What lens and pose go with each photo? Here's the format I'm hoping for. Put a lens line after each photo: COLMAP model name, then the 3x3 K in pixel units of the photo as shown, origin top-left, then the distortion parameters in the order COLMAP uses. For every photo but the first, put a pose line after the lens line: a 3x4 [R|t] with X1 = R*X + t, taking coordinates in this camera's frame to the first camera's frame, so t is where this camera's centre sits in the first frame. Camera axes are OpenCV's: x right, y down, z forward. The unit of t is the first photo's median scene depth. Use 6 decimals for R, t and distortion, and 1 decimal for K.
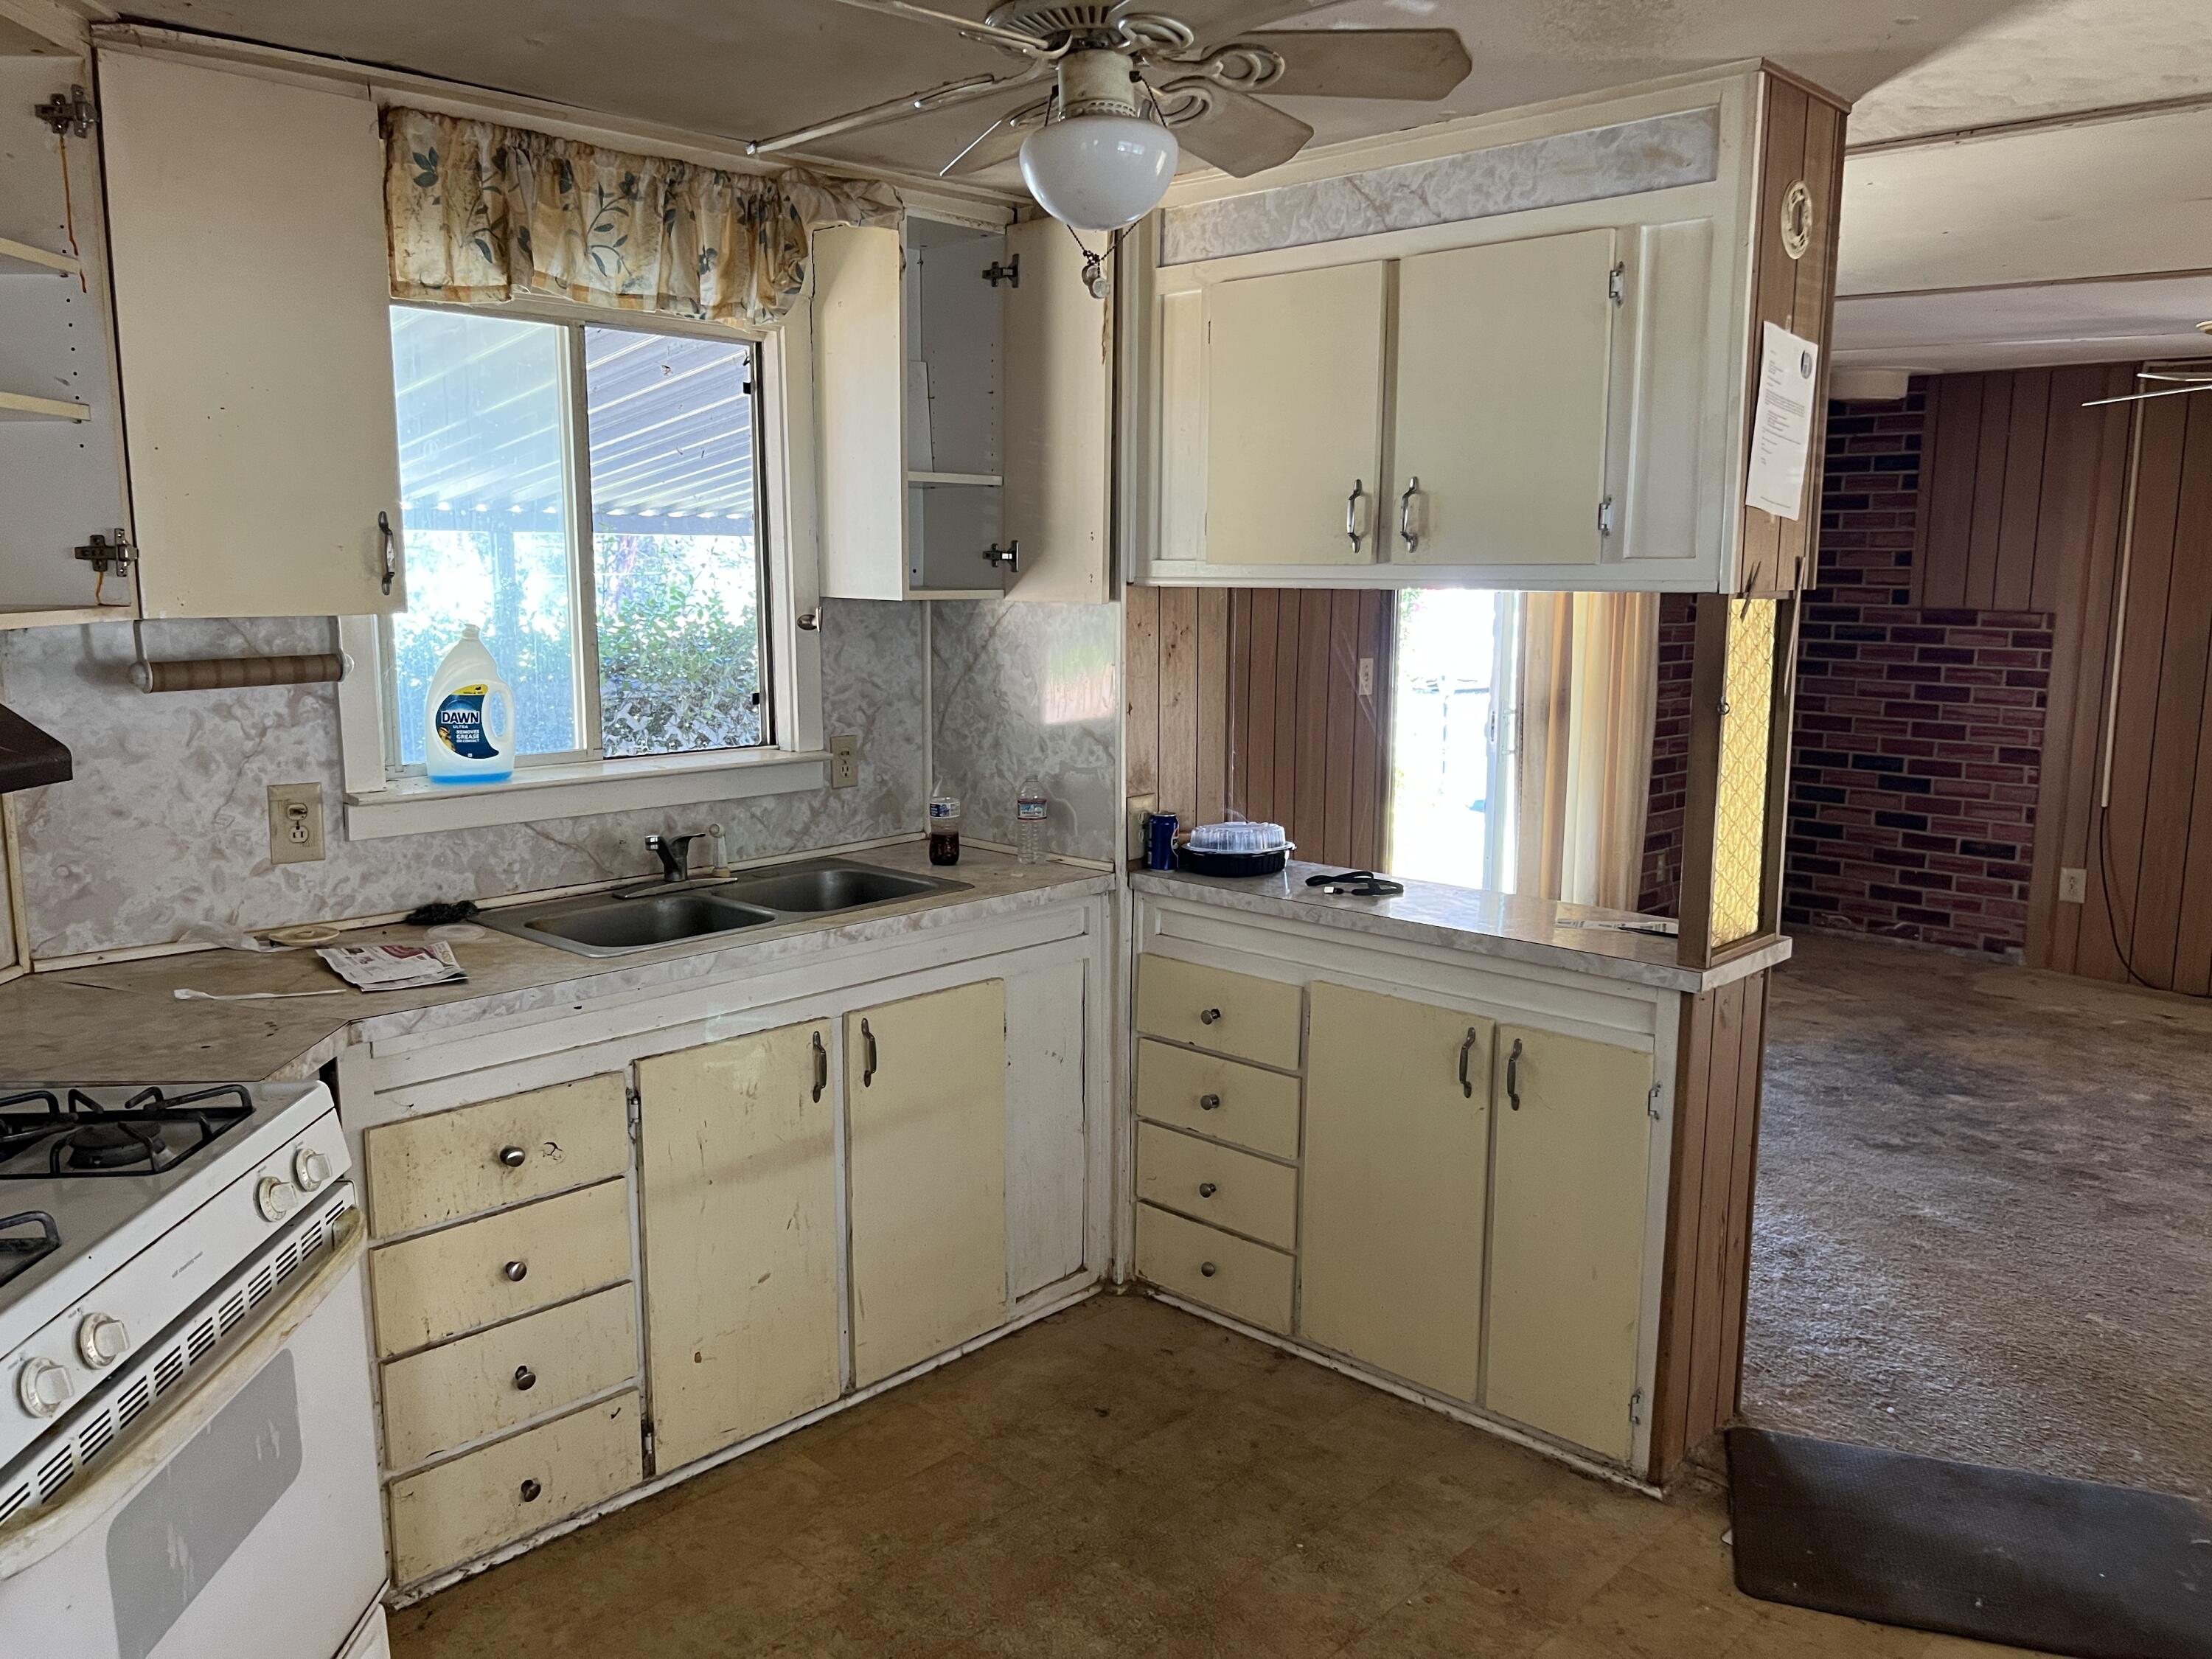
lens RADIAL K [[1672.1, 0, 1097.3], [0, 1672.1, 818.4], [0, 0, 1]] dist [0.022710, -0.039626]
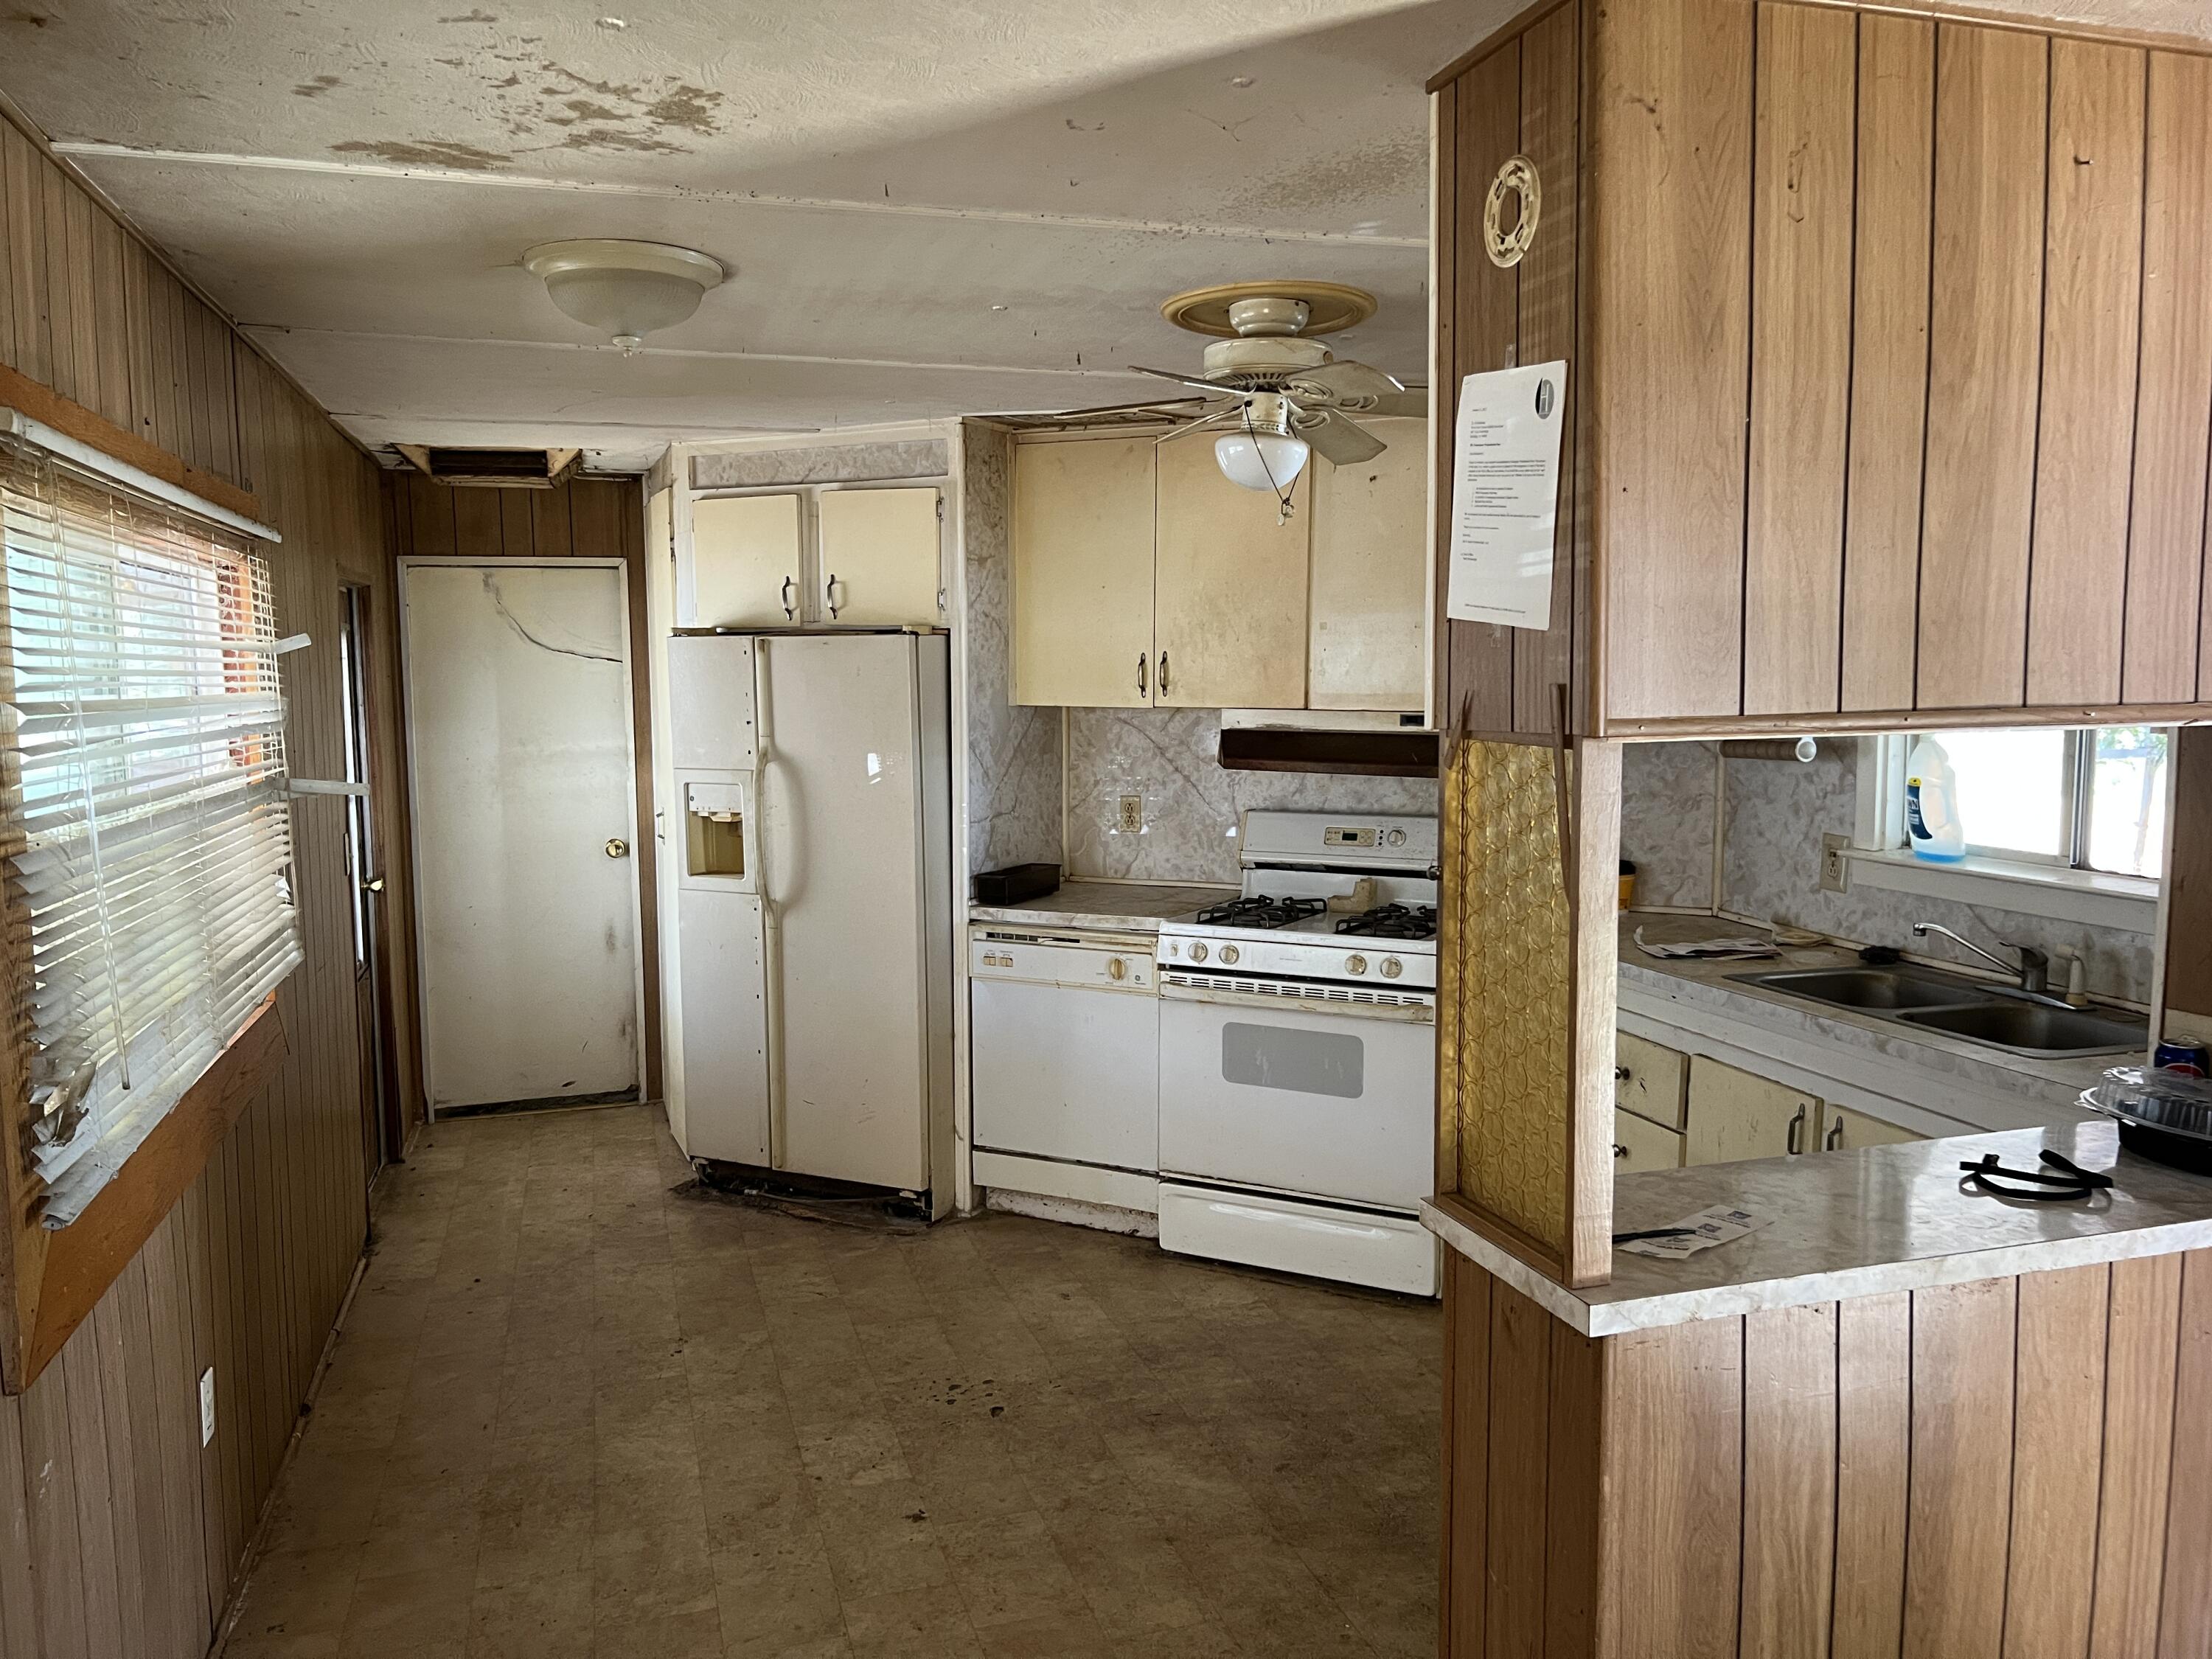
lens RADIAL K [[1672.1, 0, 1107.8], [0, 1672.1, 820.3], [0, 0, 1]] dist [0.022710, -0.039626]
pose [[-0.479600, 0.080286, -0.873807, 1.077486], [-0.128268, 0.978695, 0.160324, -0.186280], [0.868062, 0.188973, -0.459084, 1.159386]]
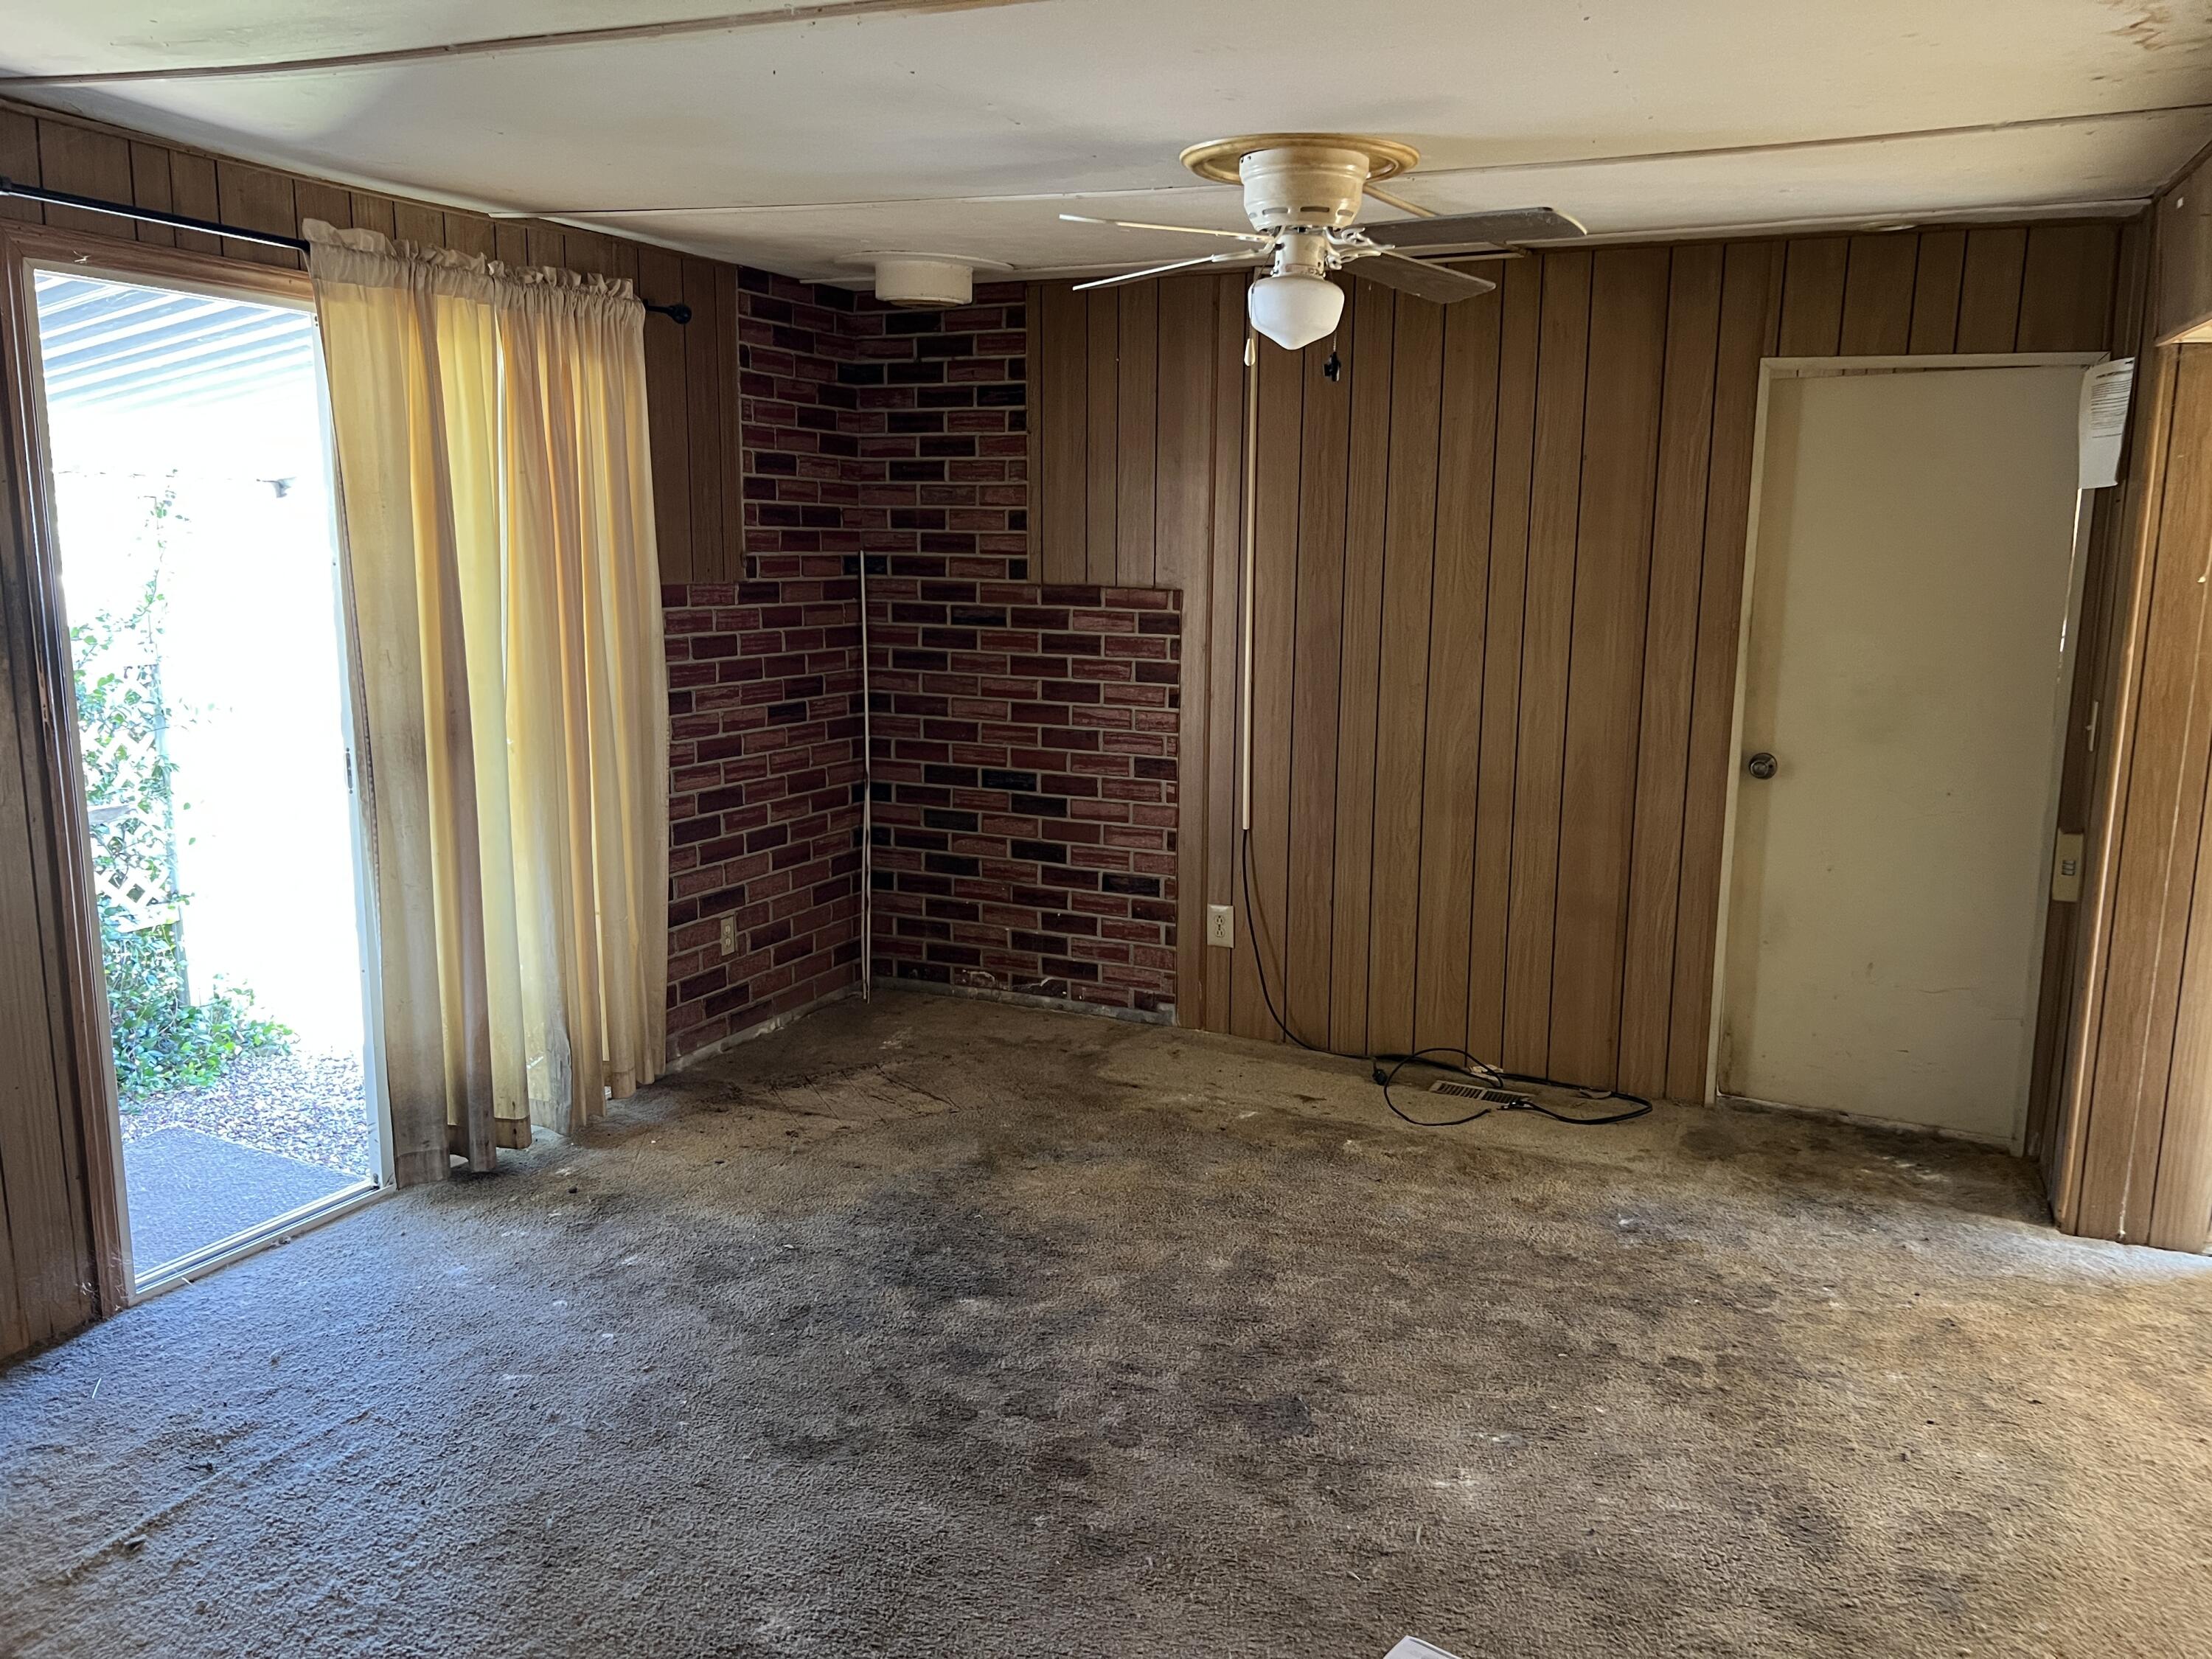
lens RADIAL K [[1672.1, 0, 1107.3], [0, 1672.1, 847.9], [0, 0, 1]] dist [0.022710, -0.039626]
pose [[0.942309, -0.059906, 0.329339, 0.257196], [0.047595, 0.997838, 0.045325, -0.035986], [-0.331342, -0.027035, 0.943123, 0.247946]]
